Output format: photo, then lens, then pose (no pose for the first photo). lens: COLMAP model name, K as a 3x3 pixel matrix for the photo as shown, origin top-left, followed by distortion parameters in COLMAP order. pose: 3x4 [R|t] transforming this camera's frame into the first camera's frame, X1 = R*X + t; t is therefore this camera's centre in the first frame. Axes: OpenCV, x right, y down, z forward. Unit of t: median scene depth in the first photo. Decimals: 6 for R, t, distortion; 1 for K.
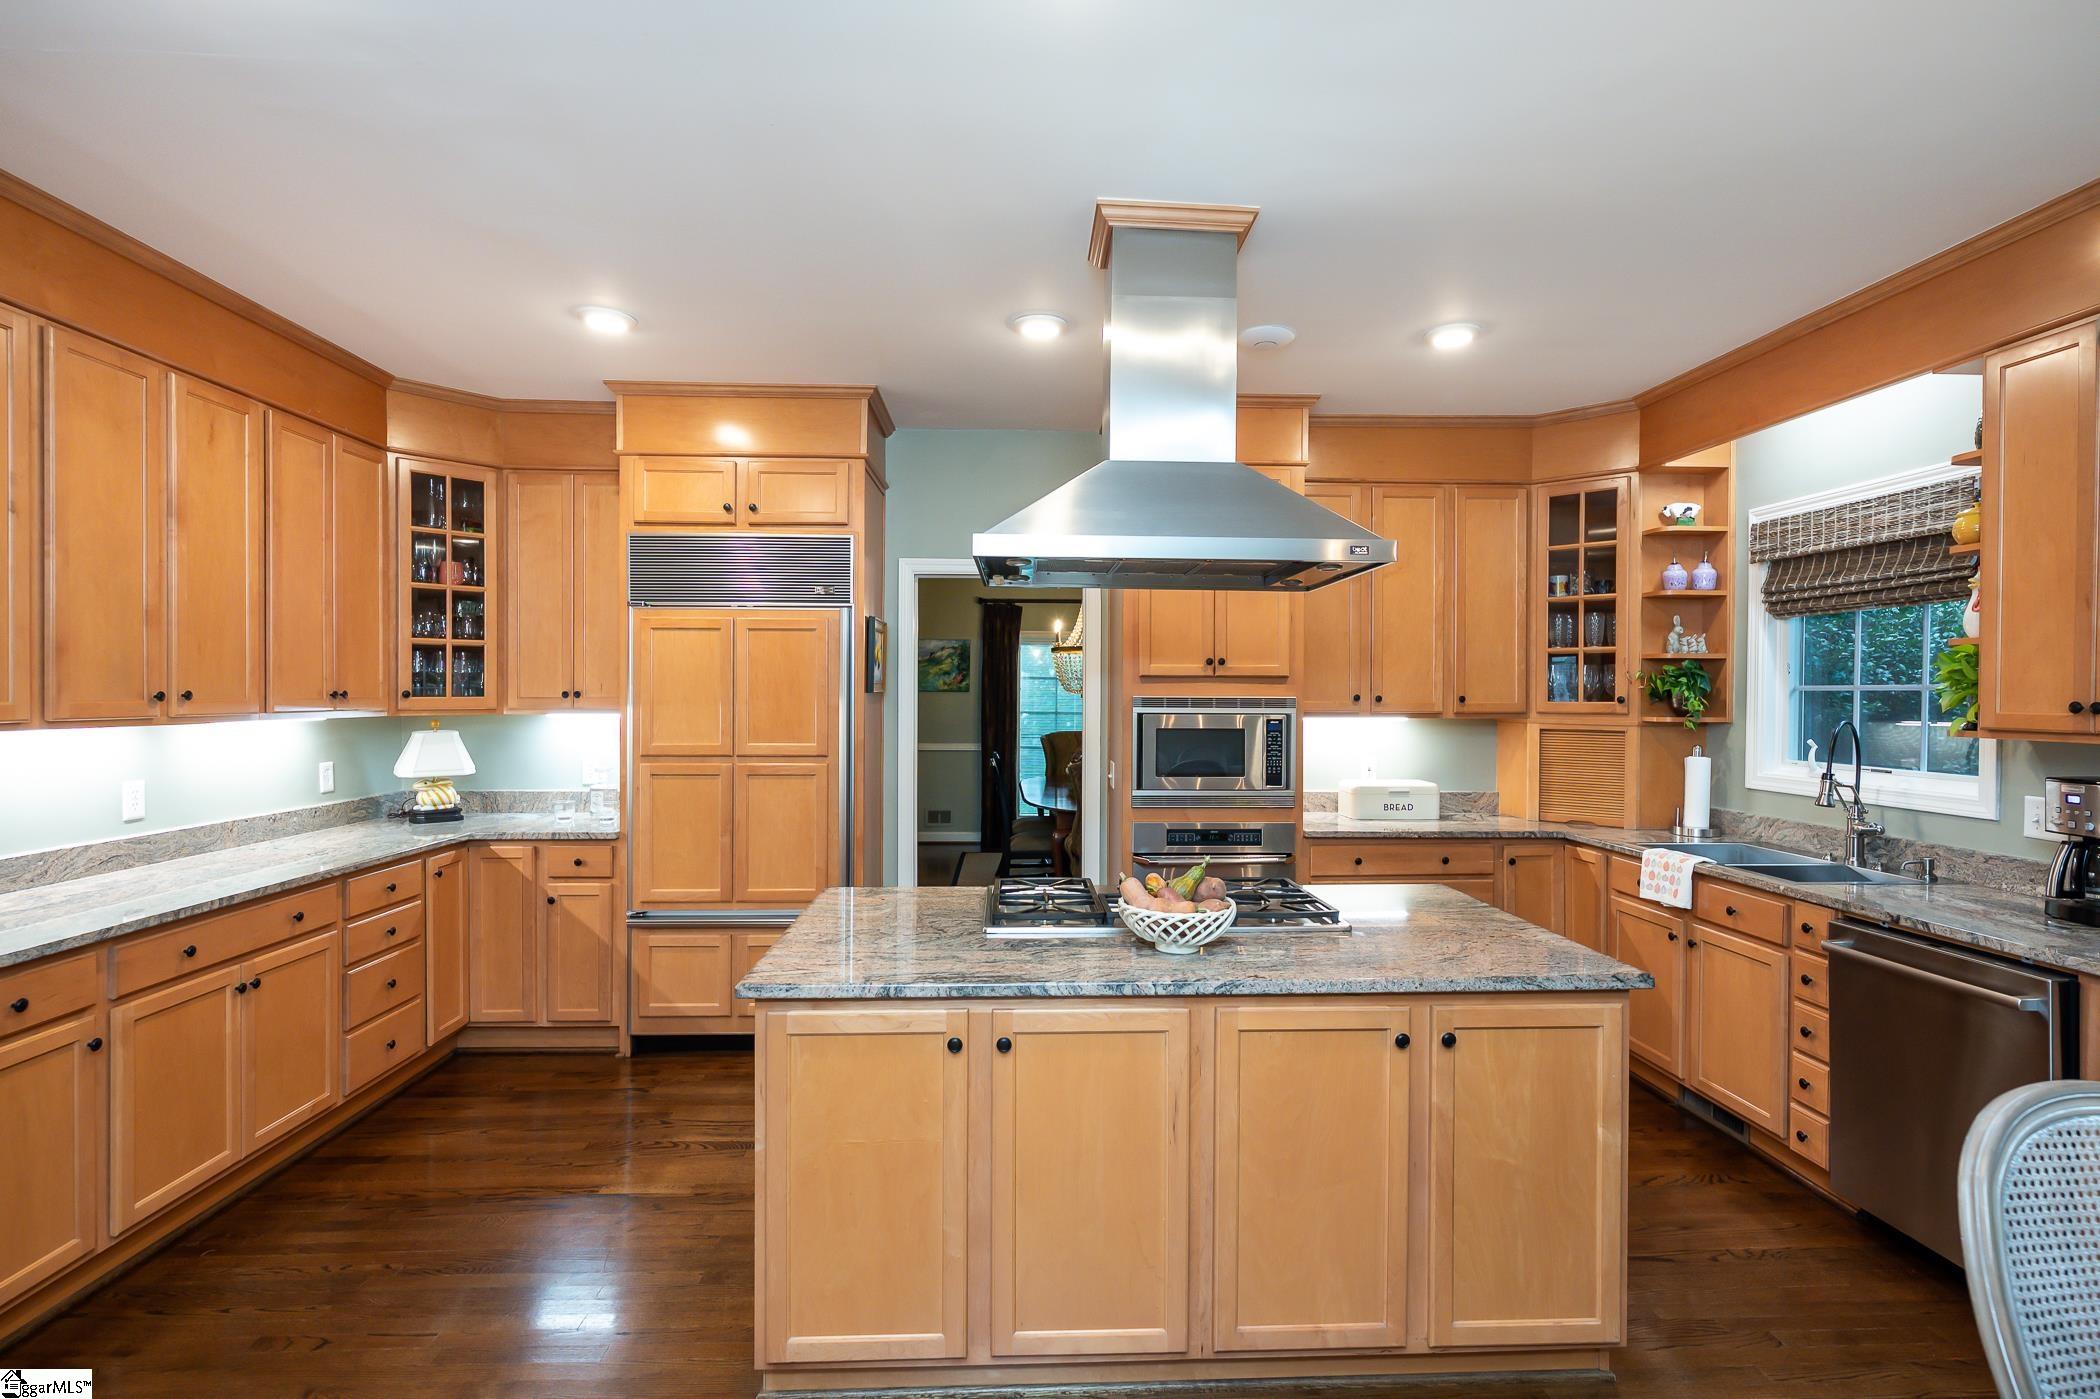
lens RADIAL K [[994.0, 0, 1045.6], [0, 994.0, 705.5], [0, 0, 1]] dist [0.008867, -0.000909]
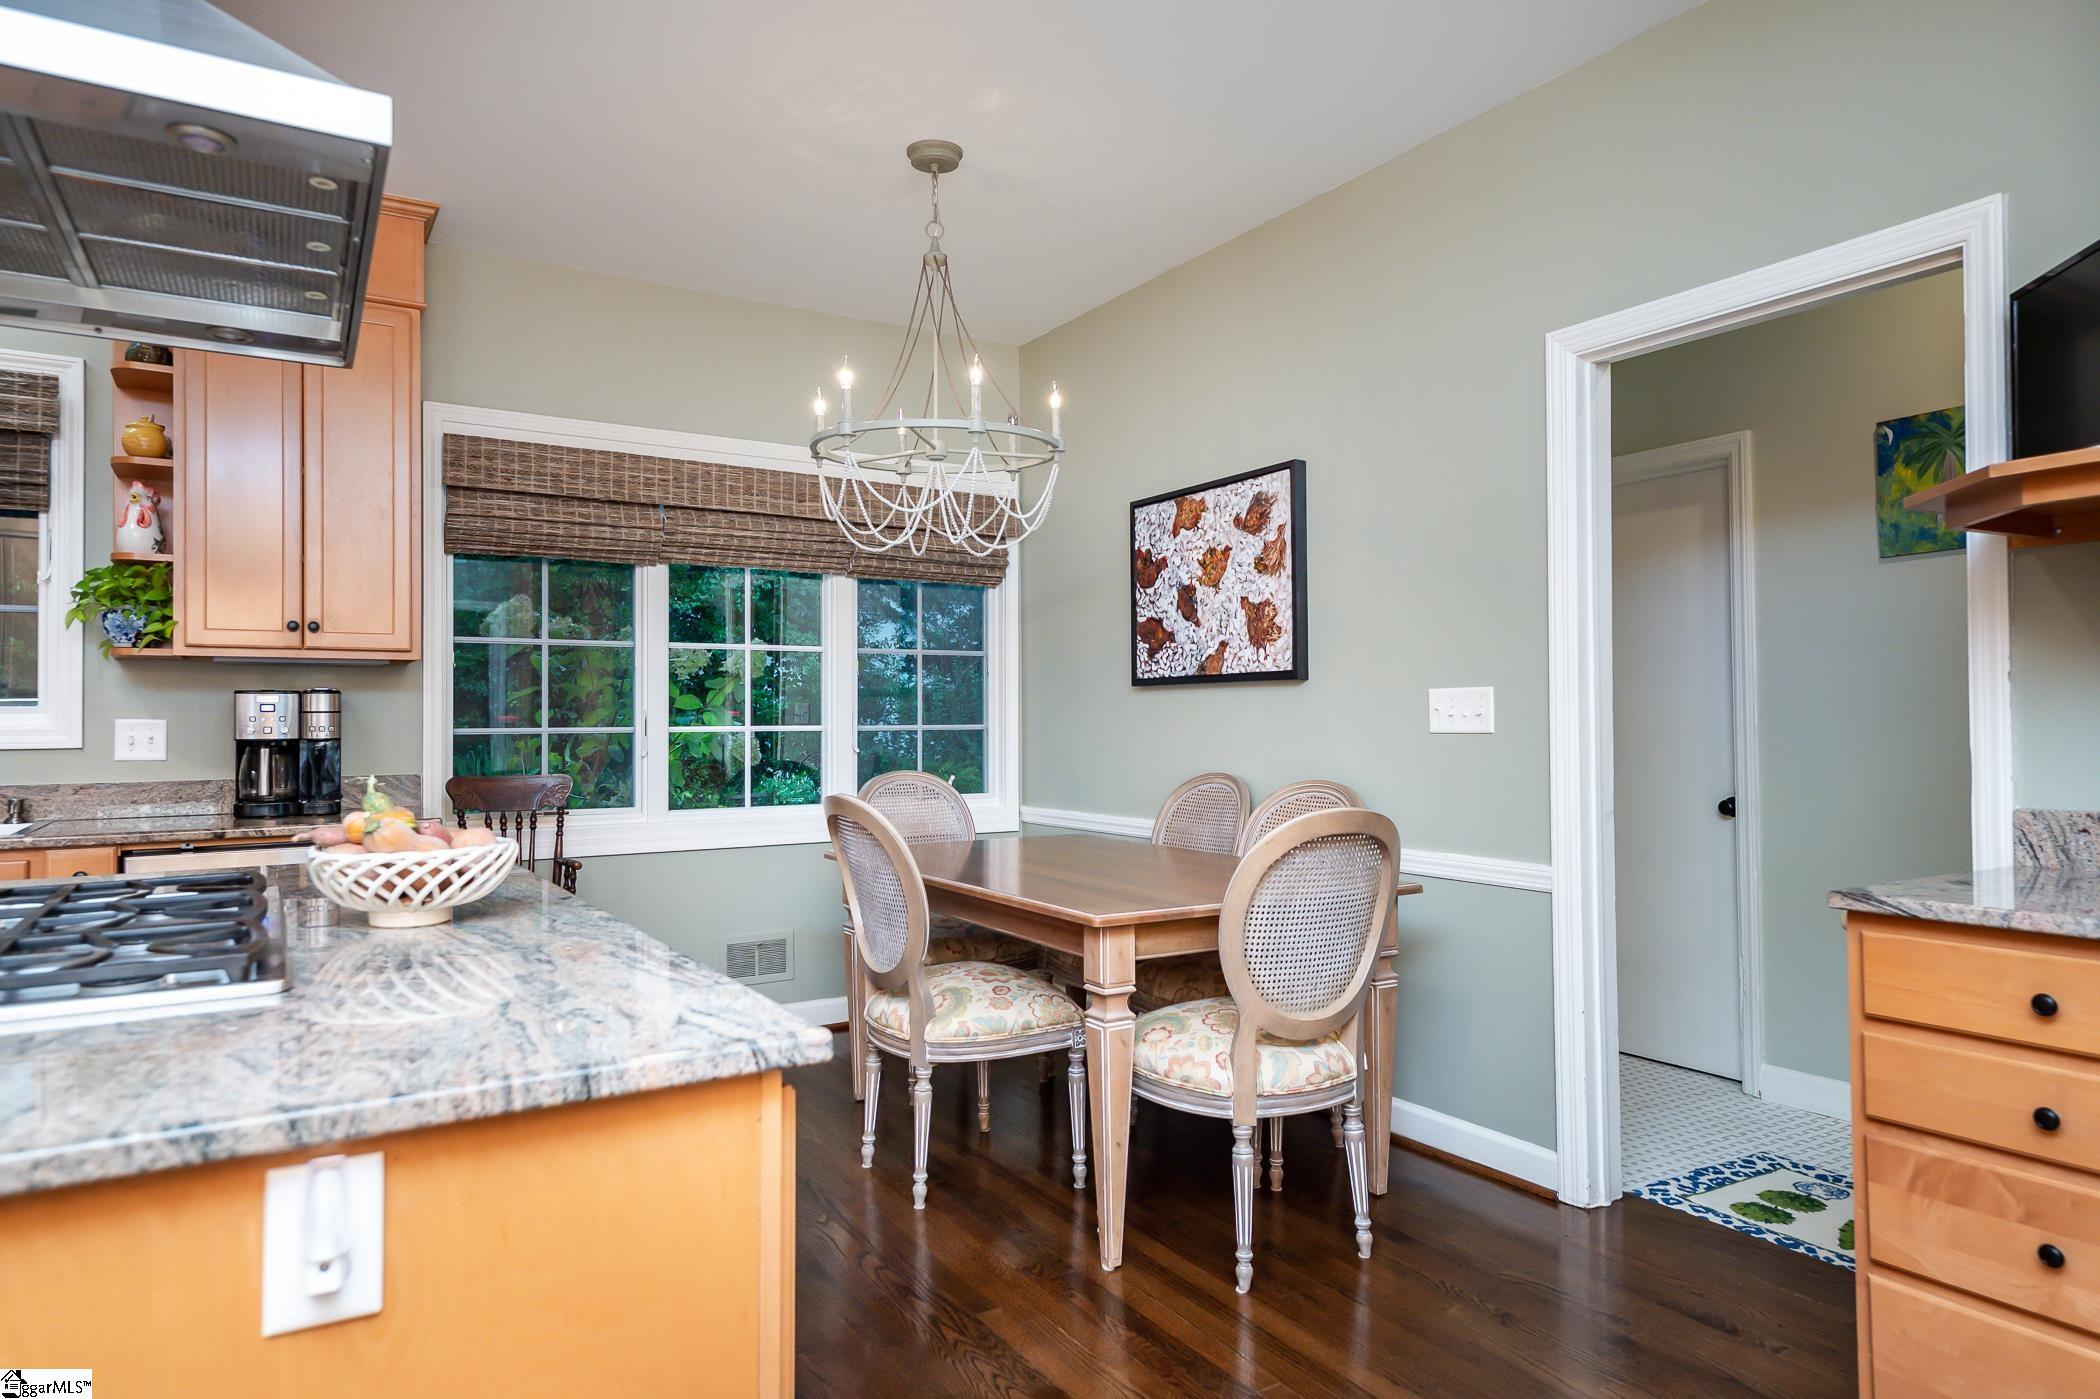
lens RADIAL K [[1270.0, 0, 1050.0], [0, 1270.0, 699.8], [0, 0, 1]] dist [0.028182, -0.001402]
pose [[-0.485822, 0.010376, 0.873996, -0.427835], [0.017806, 0.999840, -0.001972, 0.067319], [-0.873876, 0.014605, -0.485929, 0.592085]]
